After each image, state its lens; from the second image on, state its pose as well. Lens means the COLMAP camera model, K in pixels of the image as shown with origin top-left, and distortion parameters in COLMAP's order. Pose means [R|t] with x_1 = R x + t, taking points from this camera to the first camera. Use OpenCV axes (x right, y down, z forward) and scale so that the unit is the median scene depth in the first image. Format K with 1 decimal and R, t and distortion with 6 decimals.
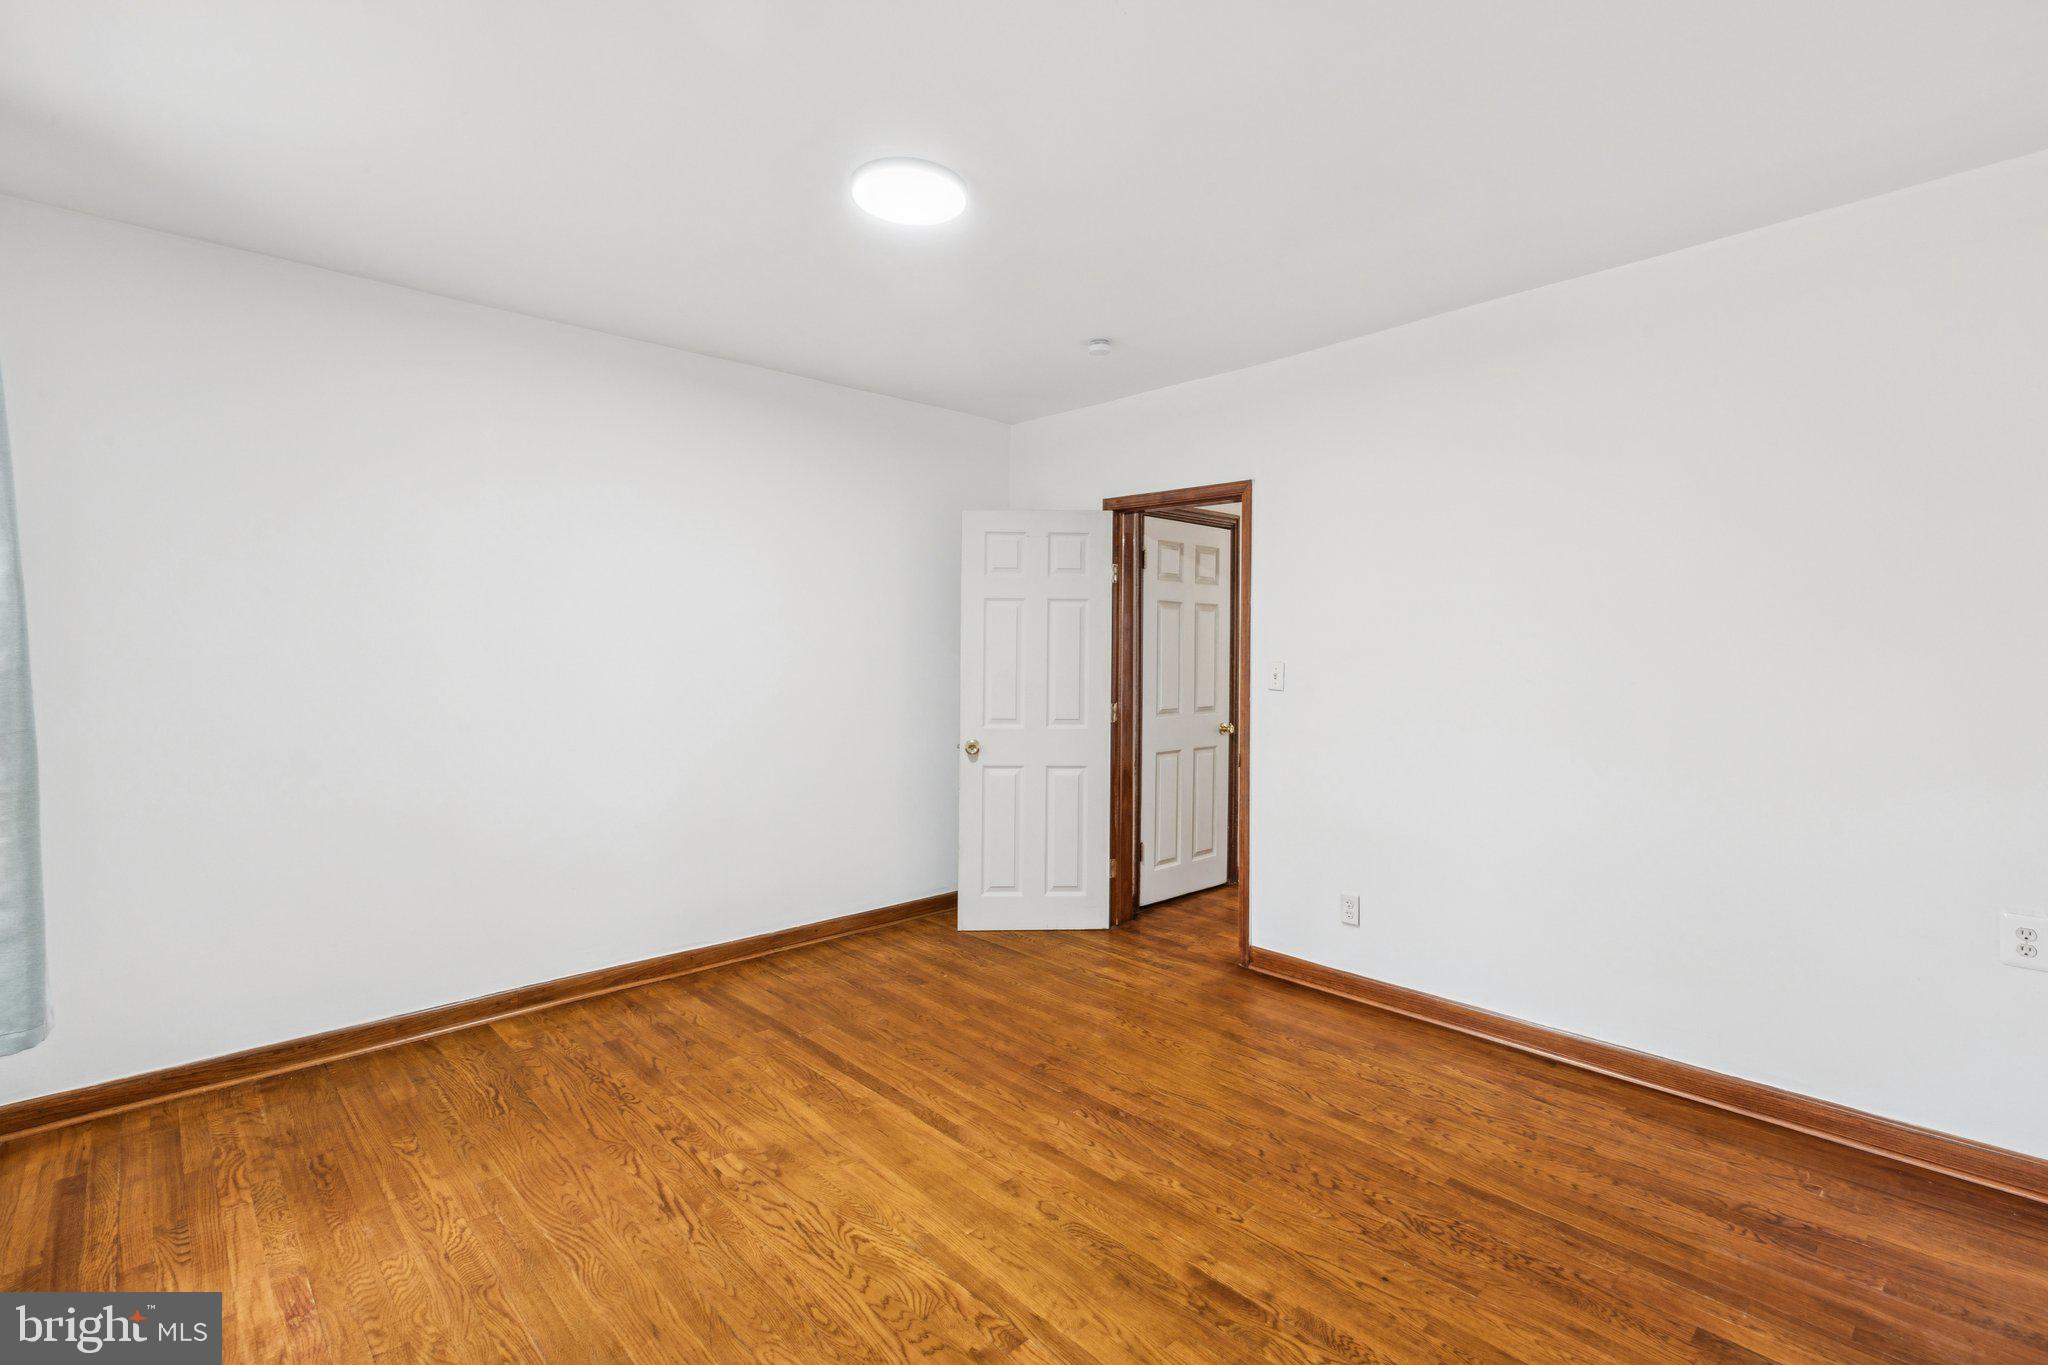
lens RADIAL K [[938.1, 0, 1035.3], [0, 938.1, 639.9], [0, 0, 1]] dist [0.013151, -0.000981]
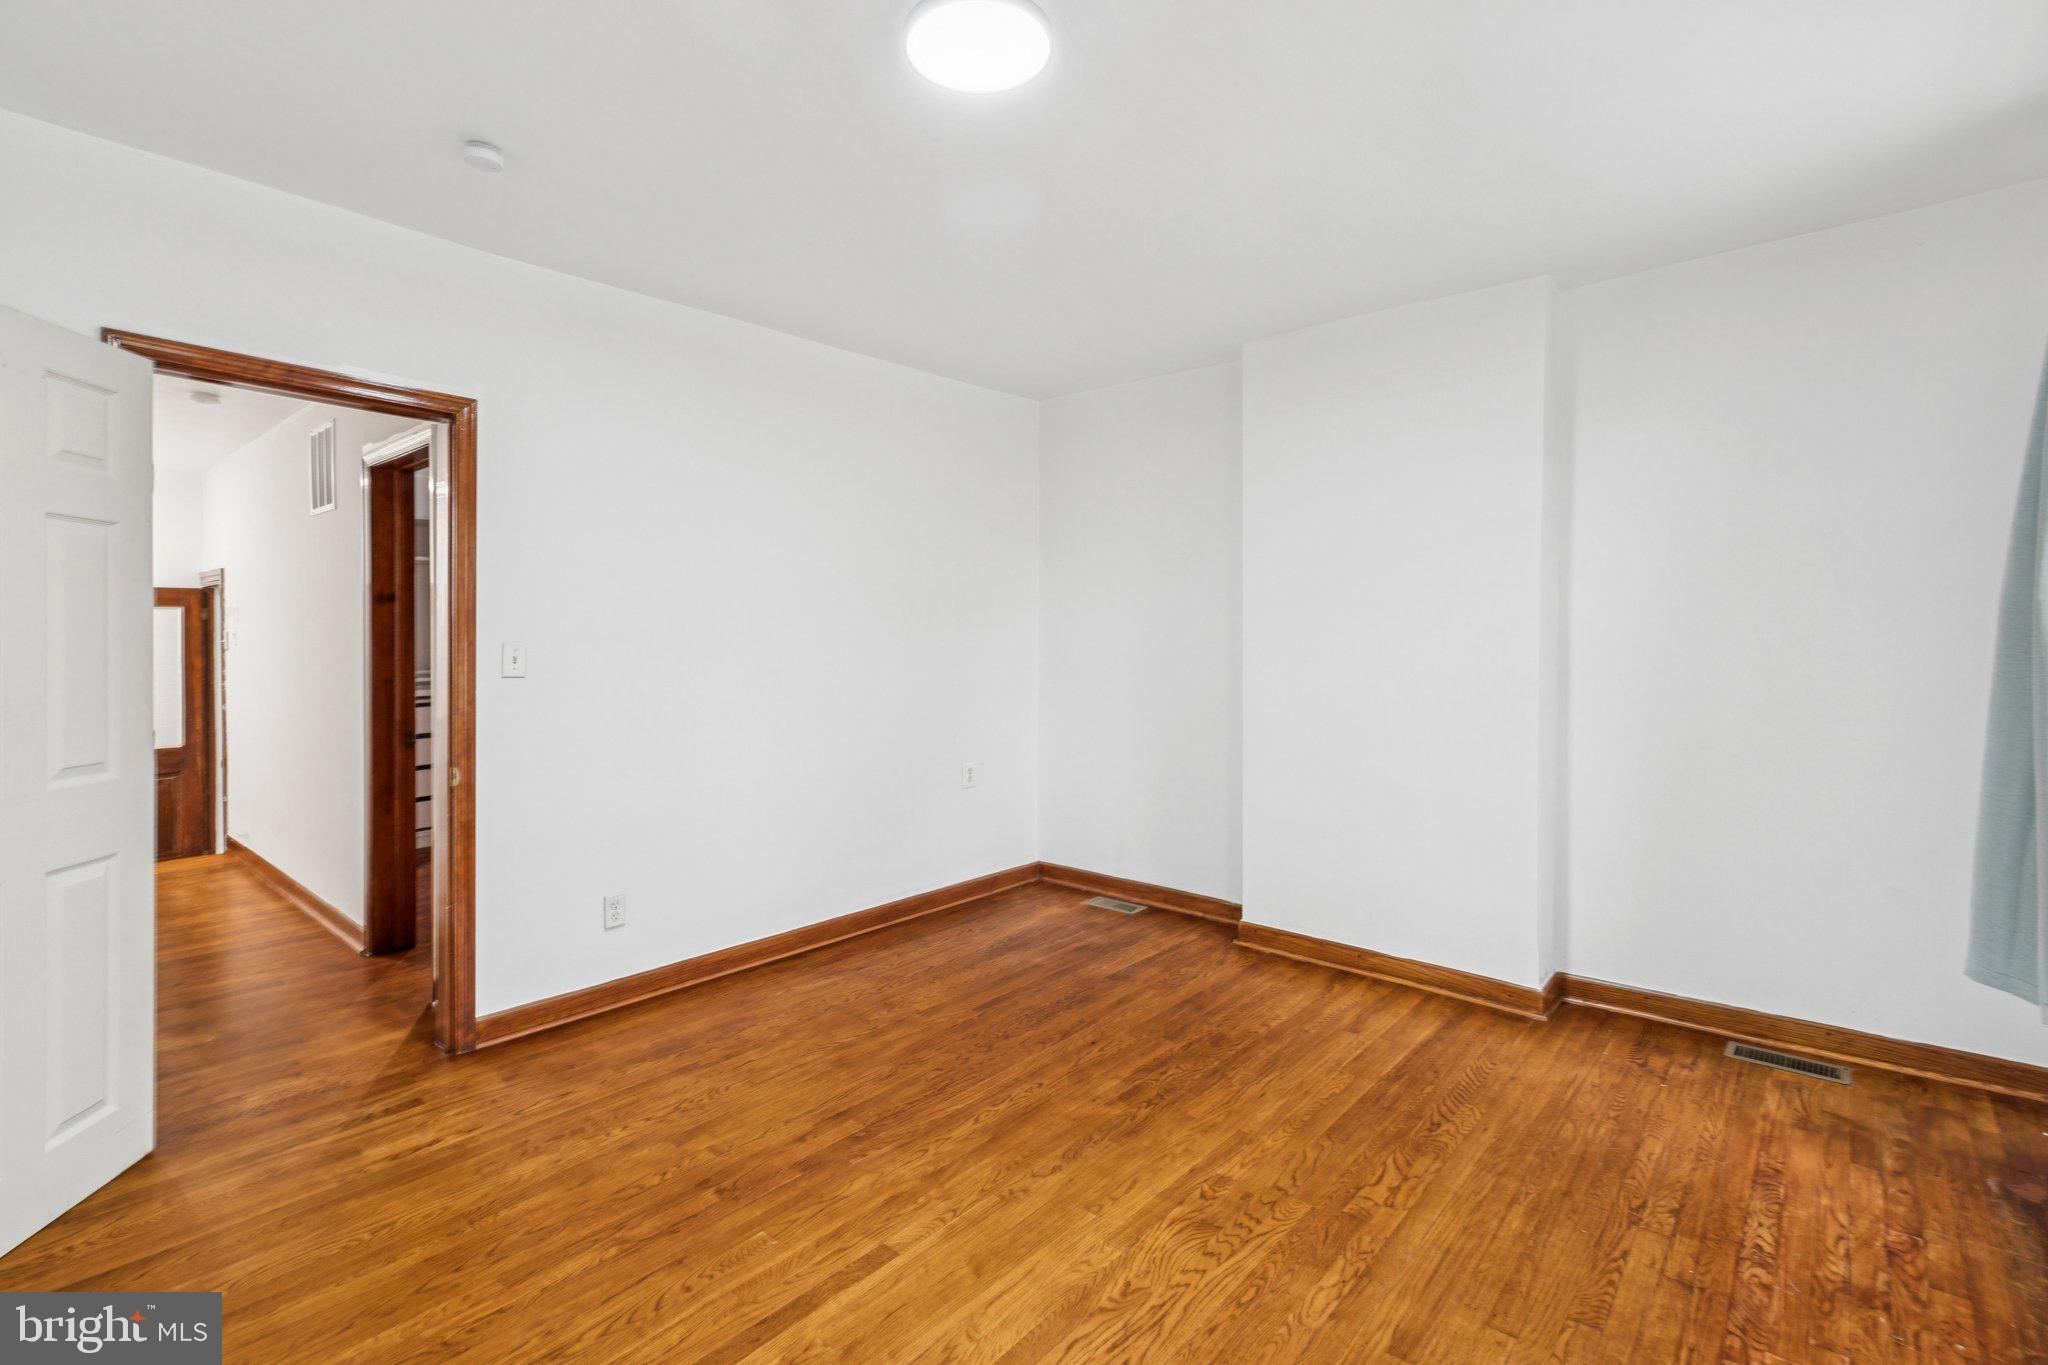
lens RADIAL K [[938.1, 0, 1035.3], [0, 938.1, 639.9], [0, 0, 1]] dist [0.013151, -0.000981]
pose [[-0.102455, -0.004761, 0.994726, -0.878596], [-0.014701, 0.999887, 0.003271, 0.020454], [-0.994629, -0.014288, -0.102514, 0.986430]]
